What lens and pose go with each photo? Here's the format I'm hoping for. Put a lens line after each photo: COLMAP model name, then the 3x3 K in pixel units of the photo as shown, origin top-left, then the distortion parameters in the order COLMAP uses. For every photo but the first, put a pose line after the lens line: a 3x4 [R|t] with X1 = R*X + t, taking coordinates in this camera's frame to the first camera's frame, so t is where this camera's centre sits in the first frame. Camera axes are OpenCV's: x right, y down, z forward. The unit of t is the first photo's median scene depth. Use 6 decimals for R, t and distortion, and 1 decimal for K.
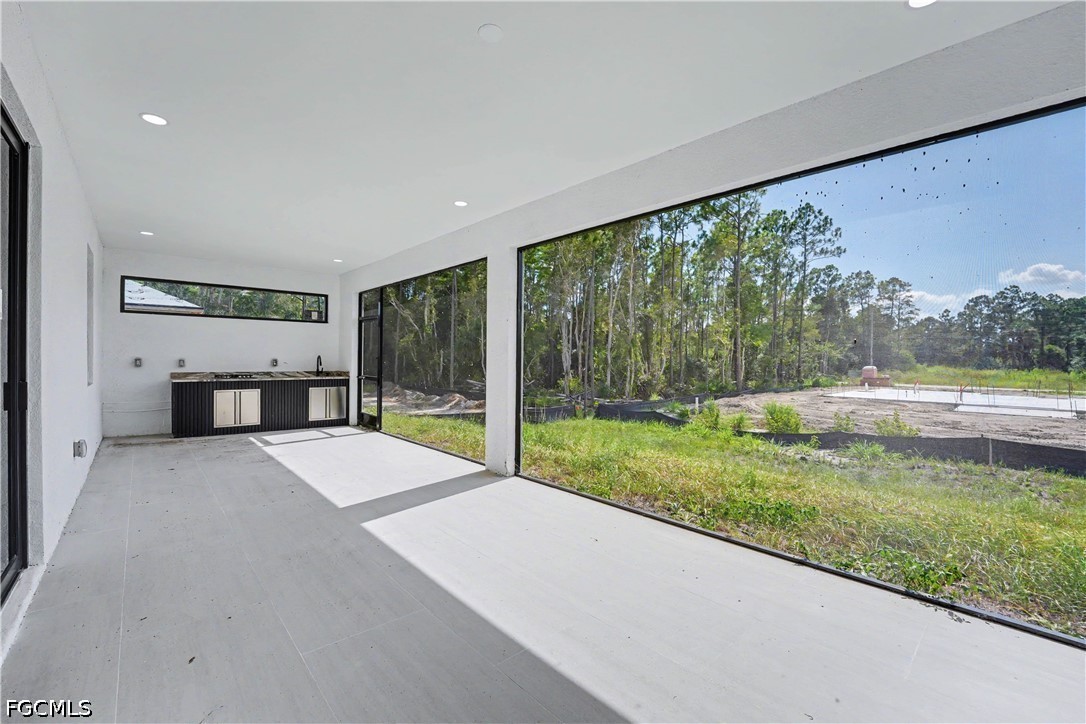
lens RADIAL K [[458.4, 0, 543.2], [0, 458.4, 360.3], [0, 0, 1]] dist [-0.011991, -0.001462]
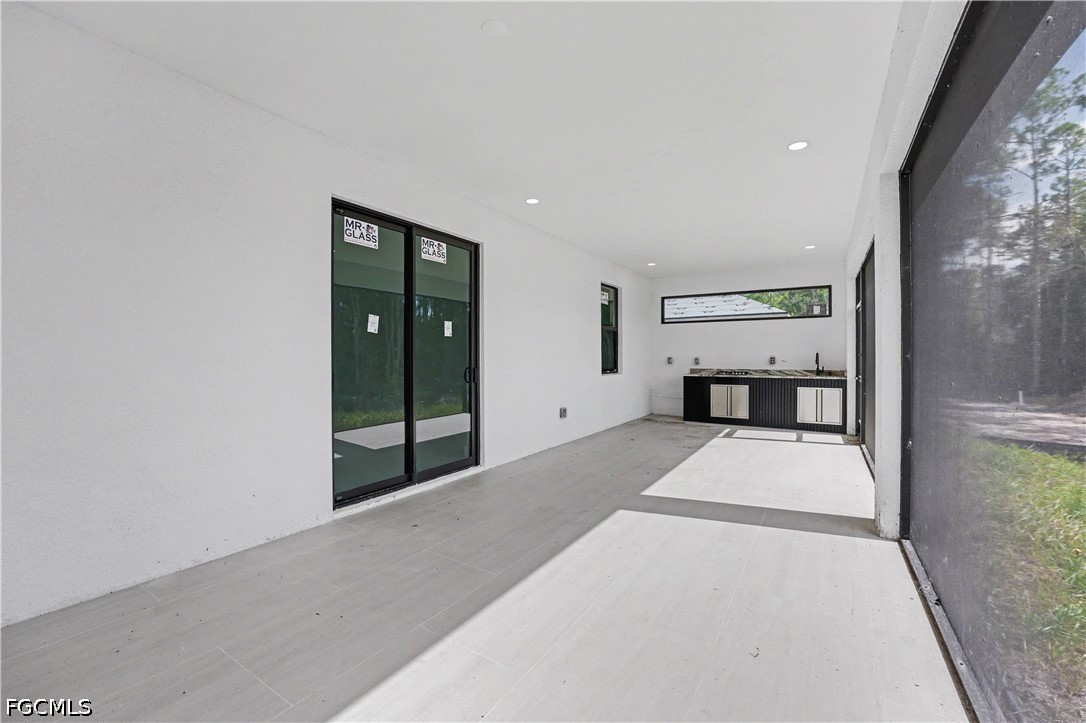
lens RADIAL K [[458.4, 0, 542.5], [0, 458.4, 361.5], [0, 0, 1]] dist [-0.011991, -0.001462]
pose [[0.267360, -0.000151, -0.963597, 0.258313], [0.003323, 0.999994, 0.000765, 0.004265], [0.963591, -0.003406, 0.267359, 0.238142]]
